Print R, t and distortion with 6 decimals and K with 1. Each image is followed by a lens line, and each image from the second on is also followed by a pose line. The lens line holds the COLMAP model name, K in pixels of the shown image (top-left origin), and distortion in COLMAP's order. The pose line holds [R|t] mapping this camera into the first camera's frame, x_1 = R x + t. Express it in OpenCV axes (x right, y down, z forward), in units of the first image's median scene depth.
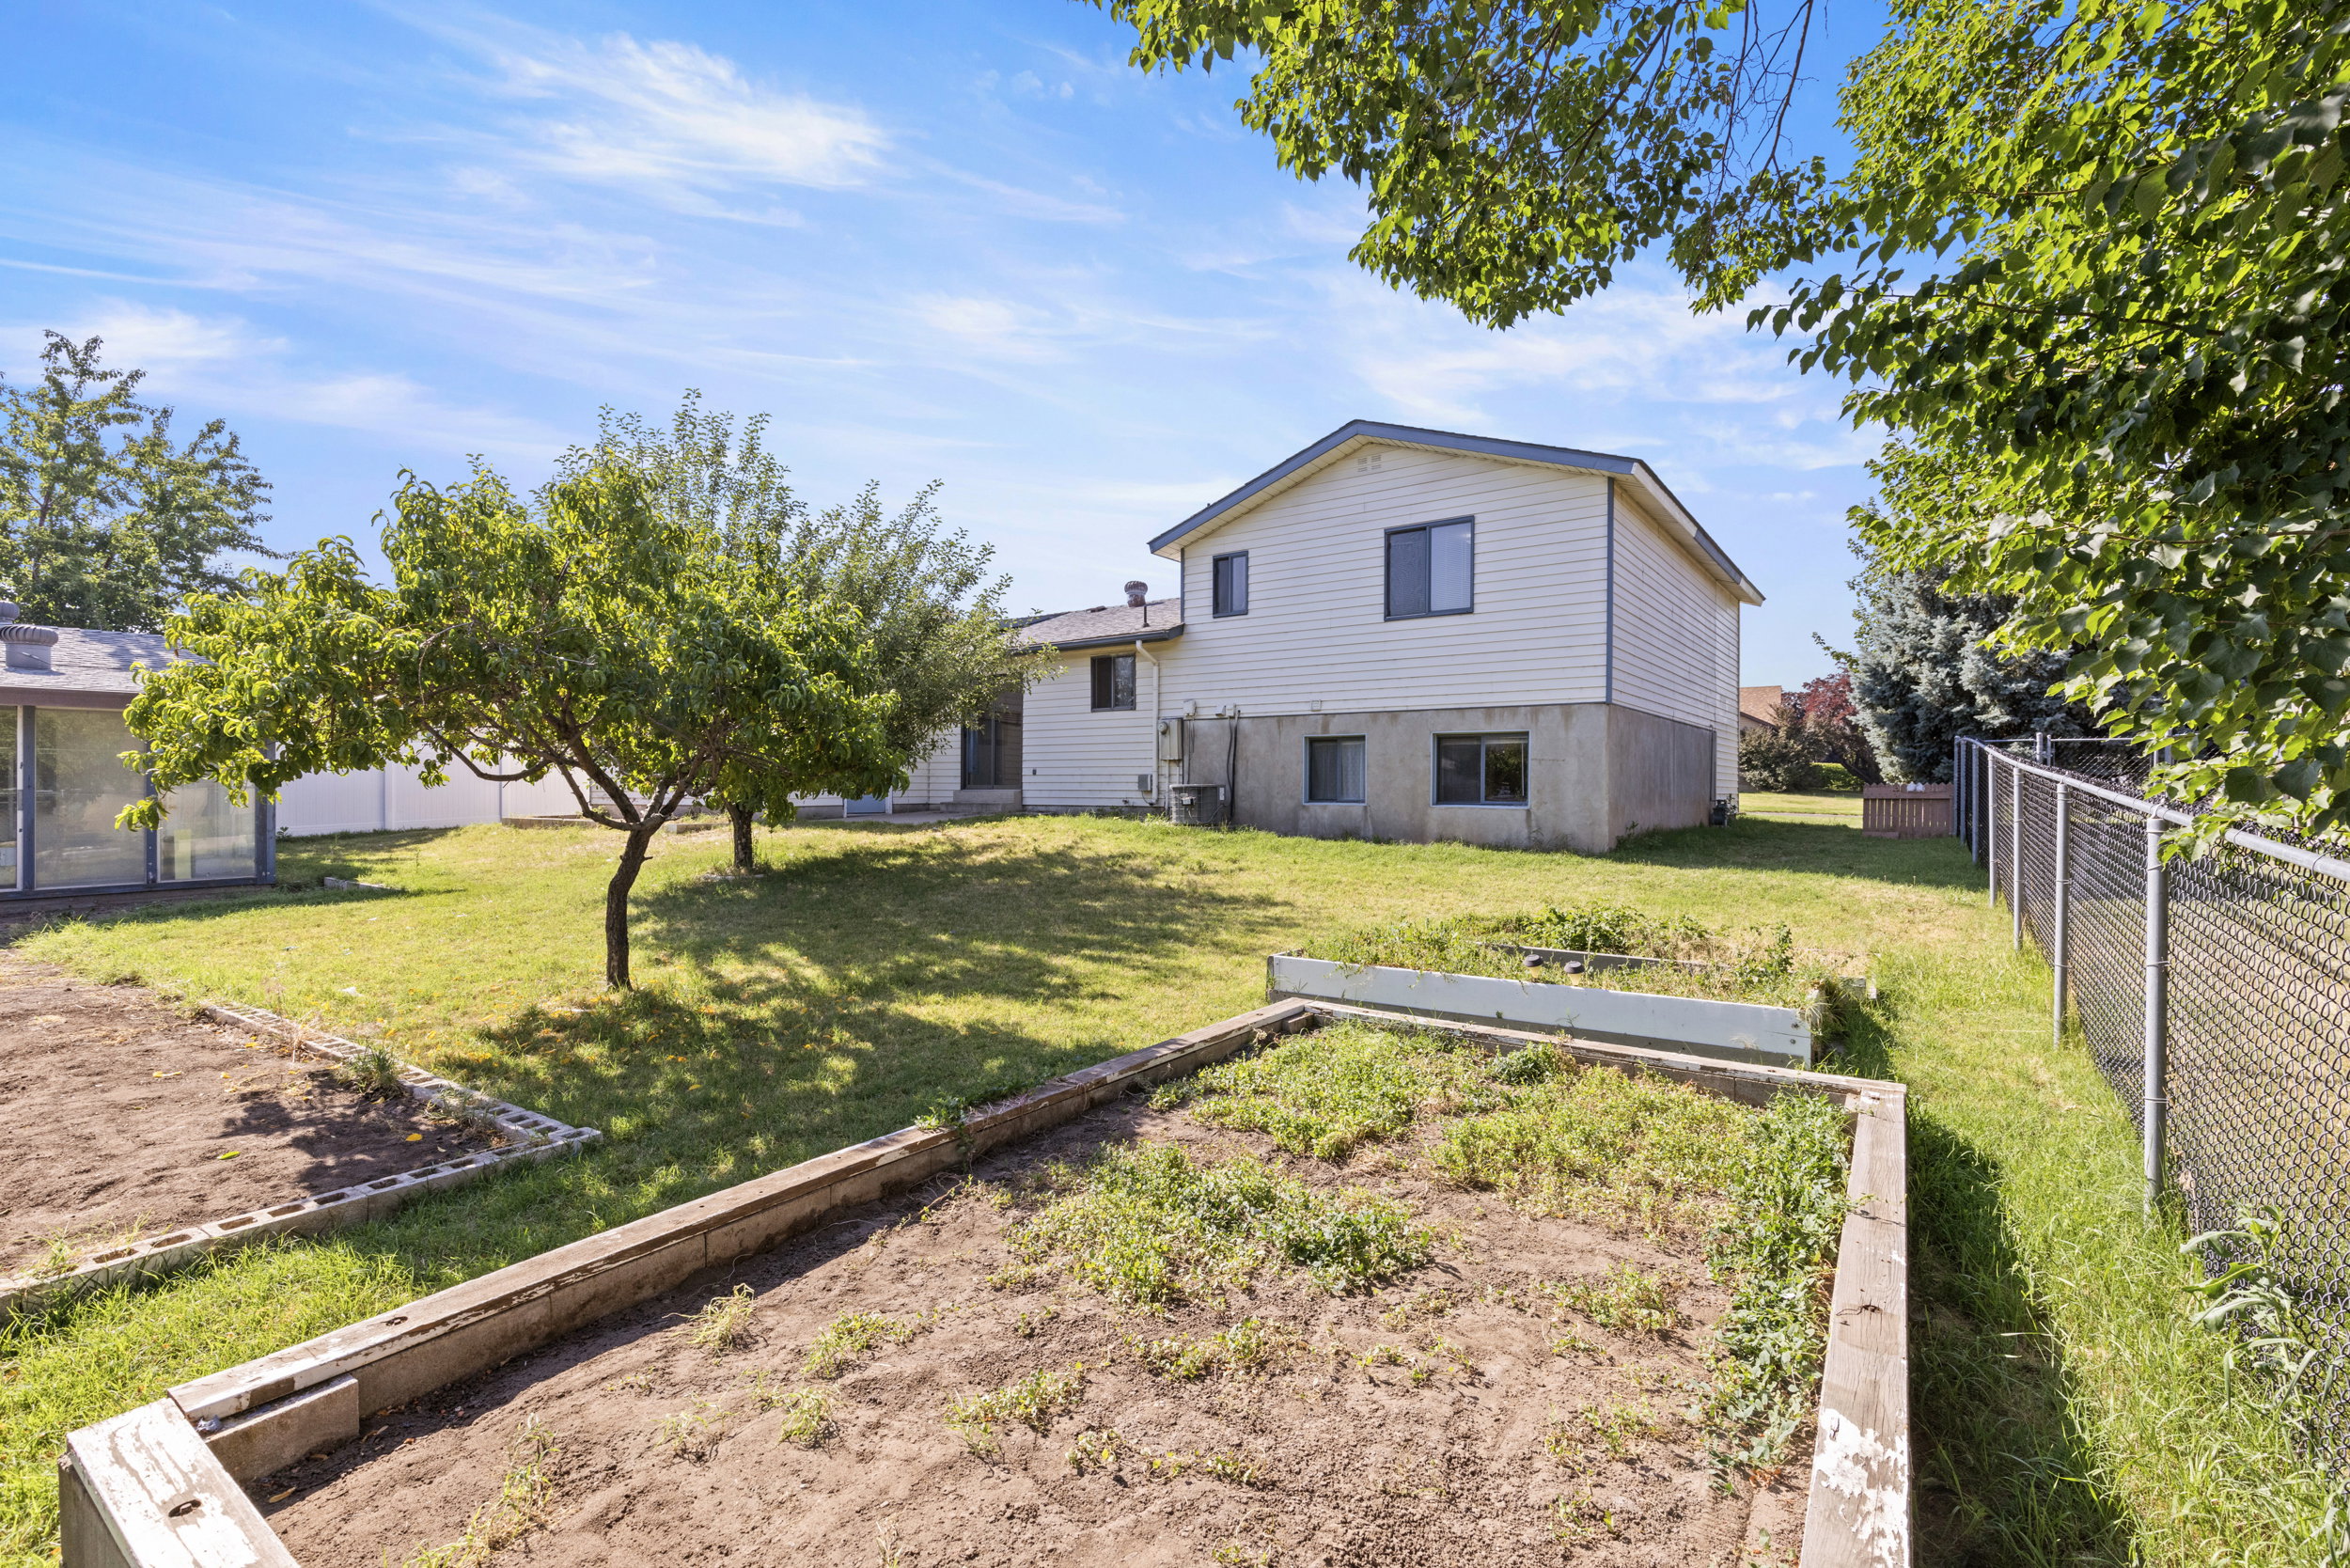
lens RADIAL K [[1075.5, 0, 1183.7], [0, 1075.5, 787.5], [0, 0, 1]] dist [0.004043, -0.000358]
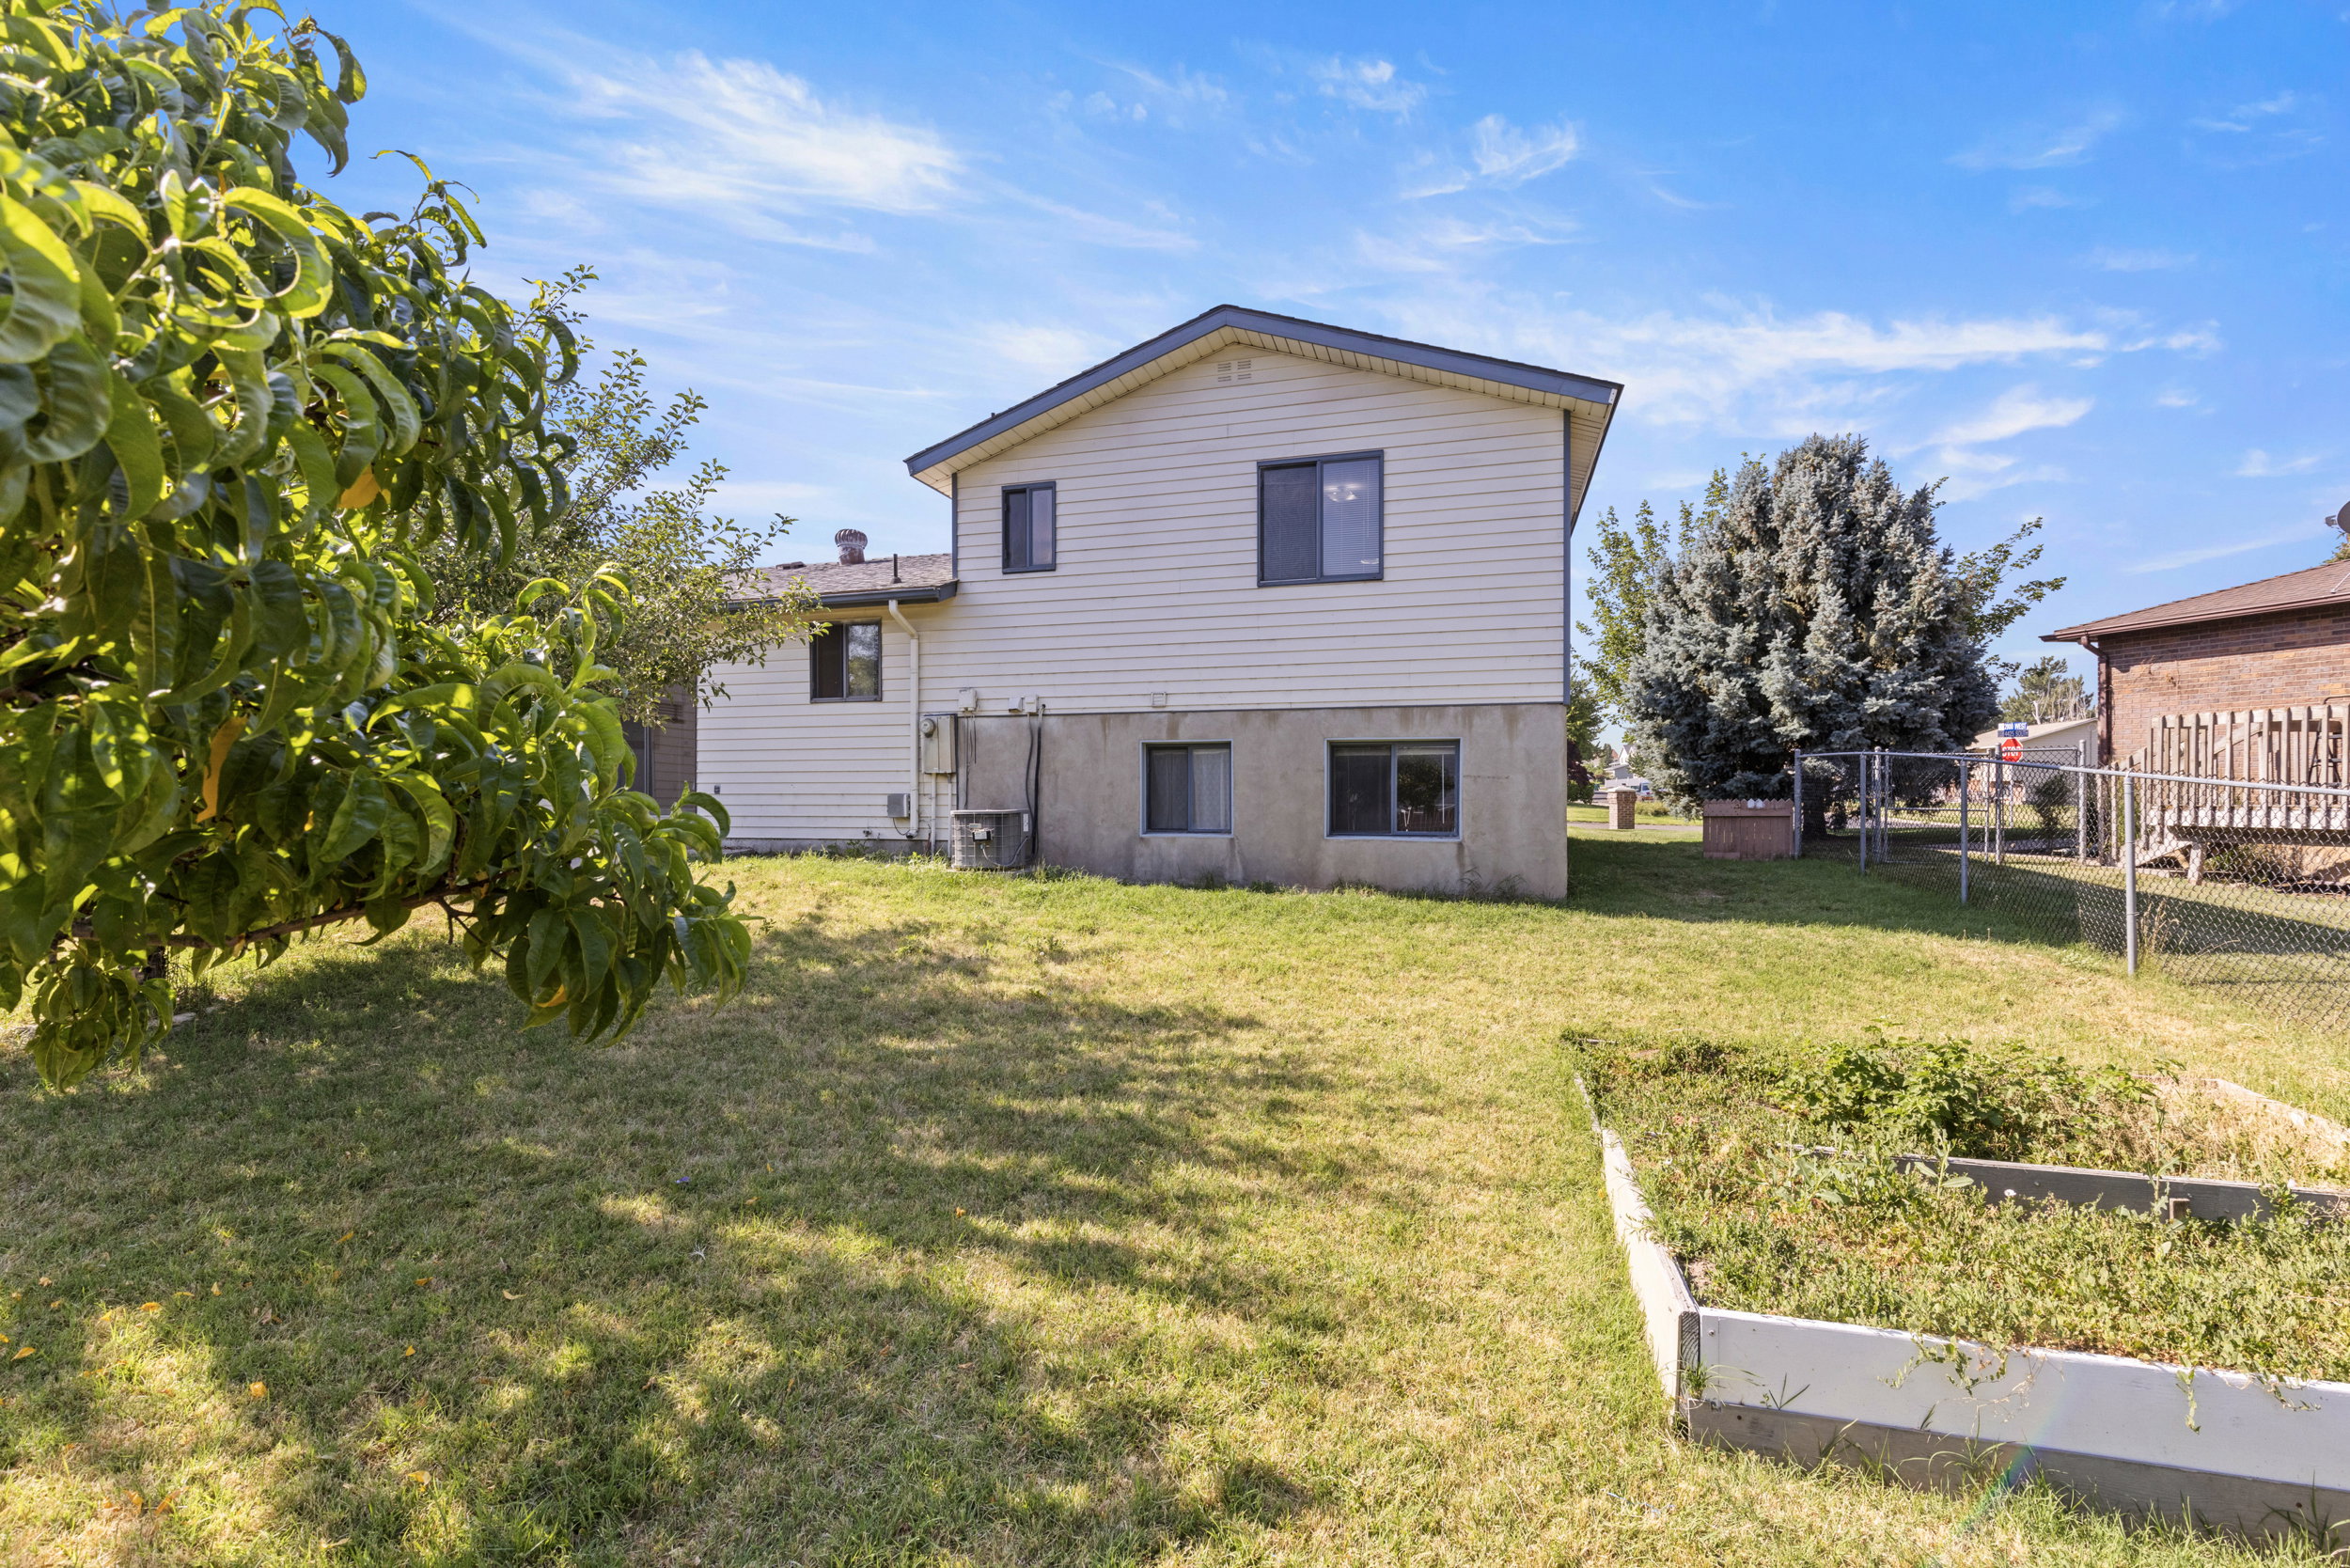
lens RADIAL K [[1075.5, 0, 1183.7], [0, 1075.5, 787.5], [0, 0, 1]] dist [0.004043, -0.000358]
pose [[0.945899, -0.002744, 0.324450, -0.093357], [0.003839, 0.999989, -0.002735, -0.014781], [-0.324439, 0.003832, 0.945899, 0.301445]]
